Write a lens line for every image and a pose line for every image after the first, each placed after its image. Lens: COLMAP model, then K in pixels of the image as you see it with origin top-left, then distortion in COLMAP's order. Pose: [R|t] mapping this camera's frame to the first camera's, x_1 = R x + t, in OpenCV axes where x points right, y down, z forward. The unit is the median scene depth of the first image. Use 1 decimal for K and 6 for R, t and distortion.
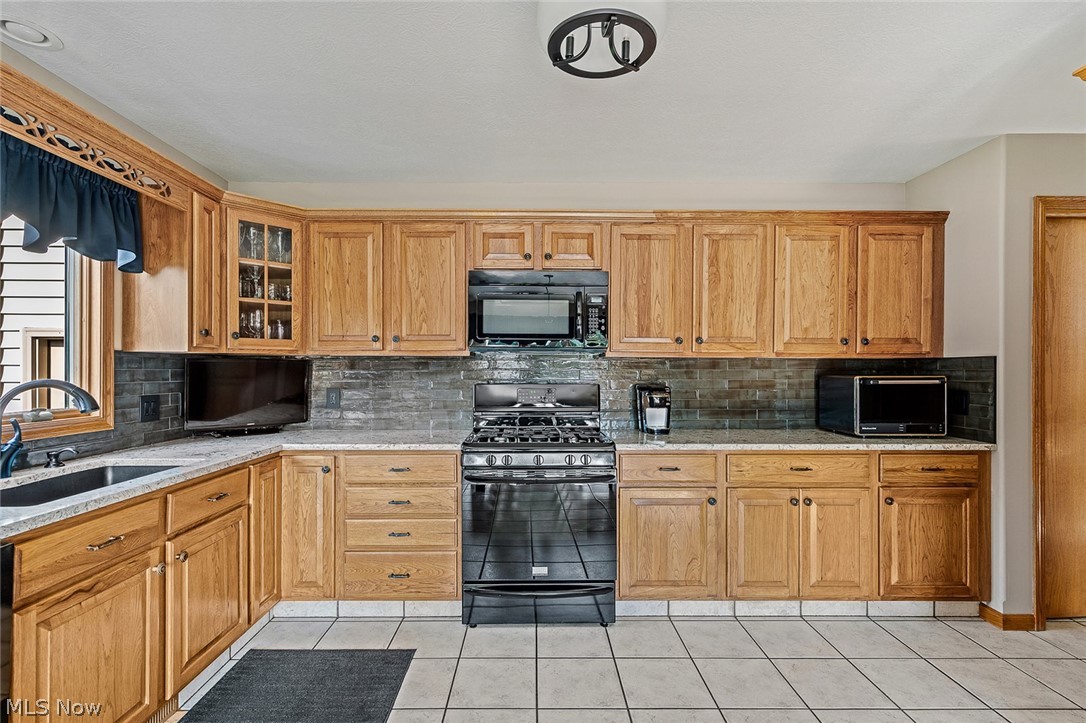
lens RADIAL K [[518.8, 0, 533.6], [0, 518.8, 368.4], [0, 0, 1]] dist [0.001633, 0.000703]
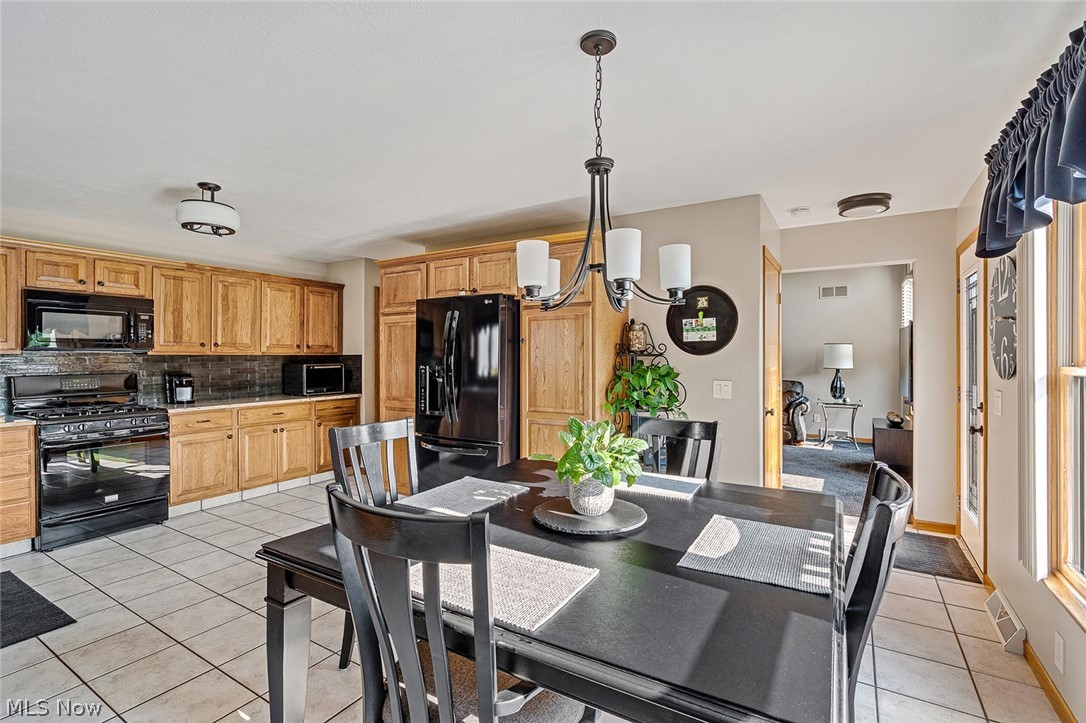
lens RADIAL K [[486.0, 0, 533.7], [0, 486.0, 356.1], [0, 0, 1]] dist [-0.000375, 0.000108]
pose [[0.524723, -0.003165, 0.851267, -0.495978], [0.002206, 0.999995, 0.002358, -0.020630], [-0.851270, 0.000640, 0.524727, -0.715409]]
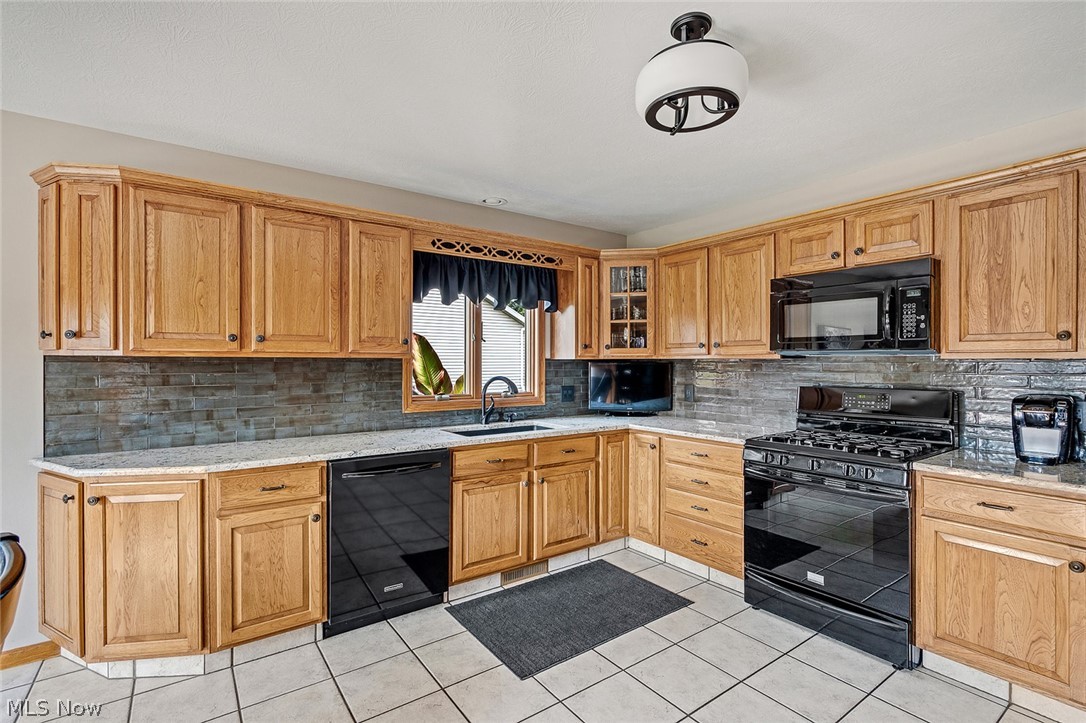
lens RADIAL K [[504.9, 0, 551.7], [0, 504.9, 363.4], [0, 0, 1]] dist [-0.001520, 0.000272]
pose [[0.591227, 0.001360, -0.806504, 0.446200], [0.001444, 0.999995, 0.002744, -0.019739], [0.806504, -0.002787, 0.591222, 0.026735]]
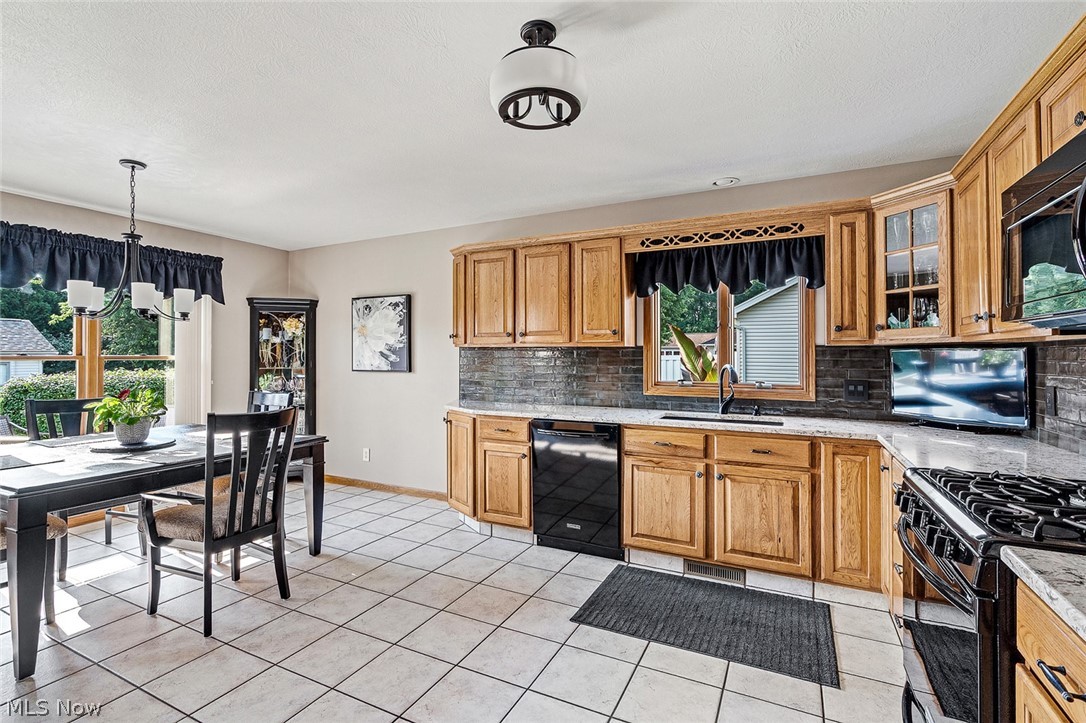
lens RADIAL K [[522.4, 0, 545.1], [0, 522.4, 351.5], [0, 0, 1]] dist [-0.003620, -0.000372]
pose [[-0.455542, -0.011475, -0.890140, 0.640728], [-0.001478, 0.999925, -0.012134, 0.000226], [0.890213, -0.004212, -0.455525, 0.809040]]
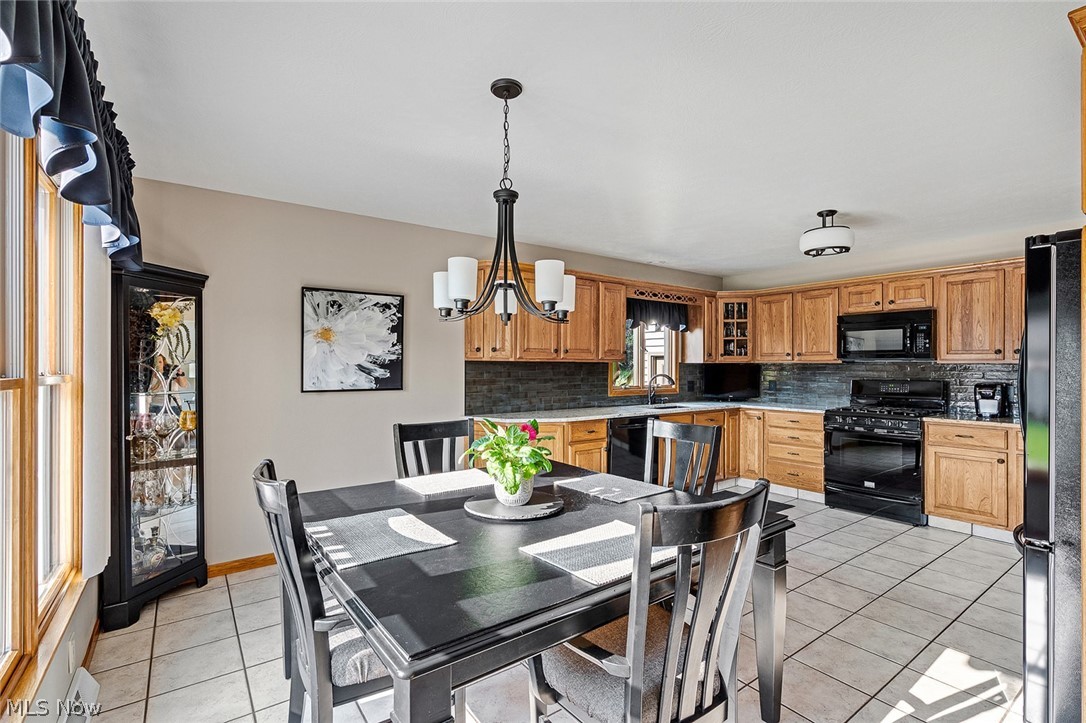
lens RADIAL K [[515.5, 0, 557.4], [0, 515.5, 364.9], [0, 0, 1]] dist [-0.000350, 0.000333]
pose [[0.616244, -0.000747, -0.787555, 0.683144], [0.000048, 1.000000, -0.000911, -0.017833], [0.787556, 0.000524, 0.616243, -0.858532]]
